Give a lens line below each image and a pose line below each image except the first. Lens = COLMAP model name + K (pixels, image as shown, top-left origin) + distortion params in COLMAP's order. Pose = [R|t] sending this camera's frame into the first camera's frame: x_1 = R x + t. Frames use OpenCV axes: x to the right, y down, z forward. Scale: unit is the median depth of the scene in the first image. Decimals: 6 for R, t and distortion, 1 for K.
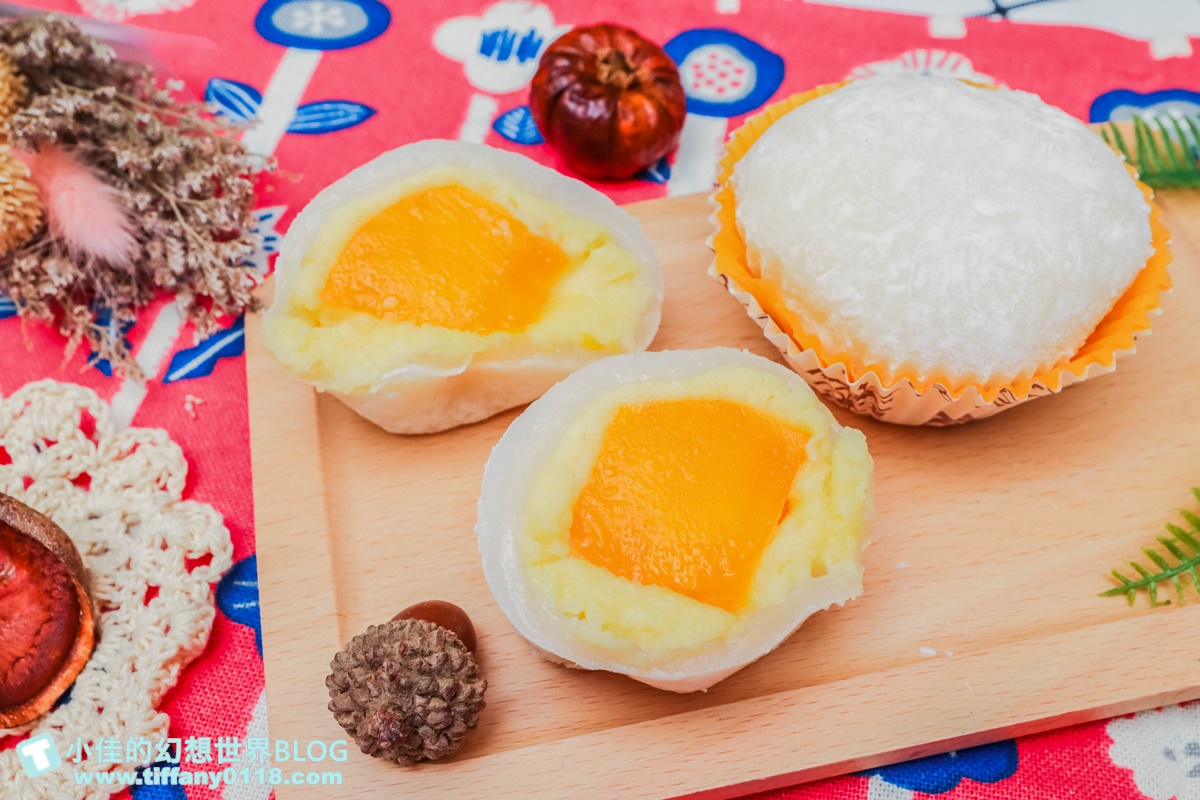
lens RADIAL K [[1438.9, 0, 586.9], [0, 1438.9, 324.7], [0, 0, 1]] dist [0.015559, 0.037649]
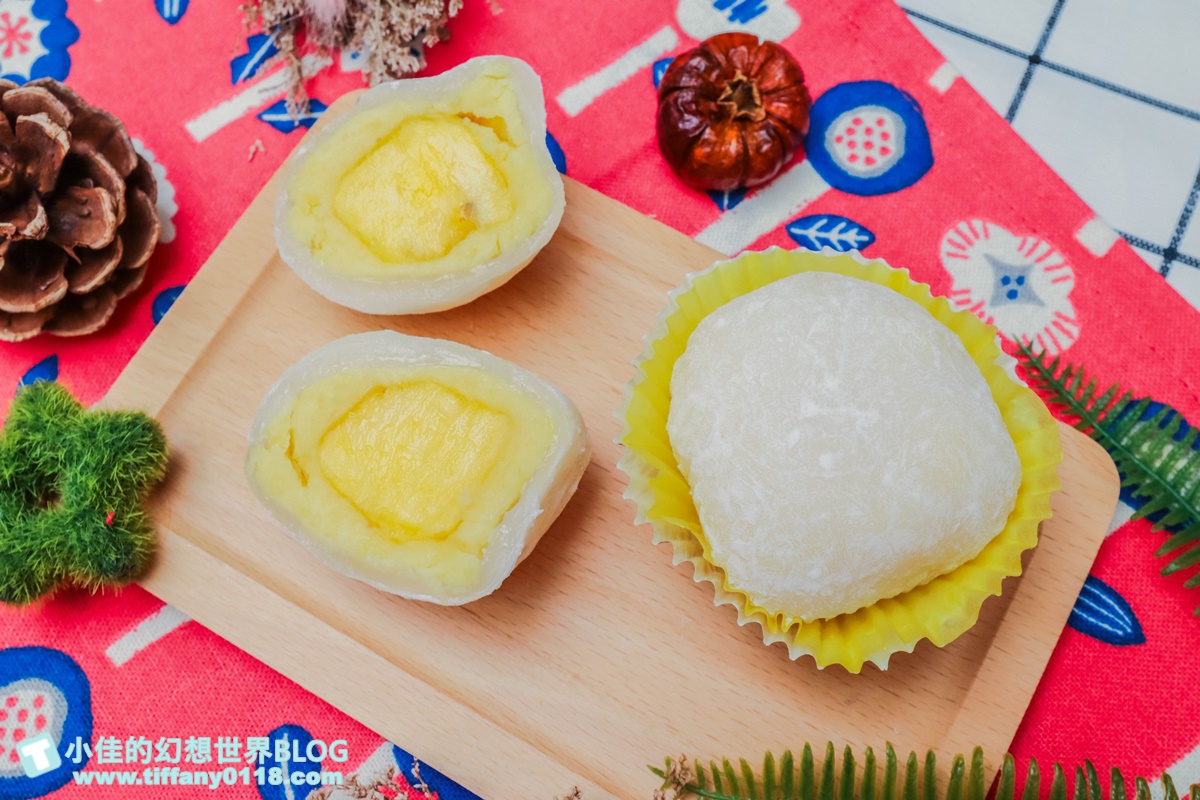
lens RADIAL K [[1438.9, 0, 586.9], [0, 1438.9, 324.7], [0, 0, 1]] dist [0.015559, 0.037649]
pose [[0.746618, 0.615697, -0.251948, 0.302931], [-0.510160, 0.772975, 0.377157, -0.387954], [0.426964, -0.153058, 0.891221, -0.002230]]
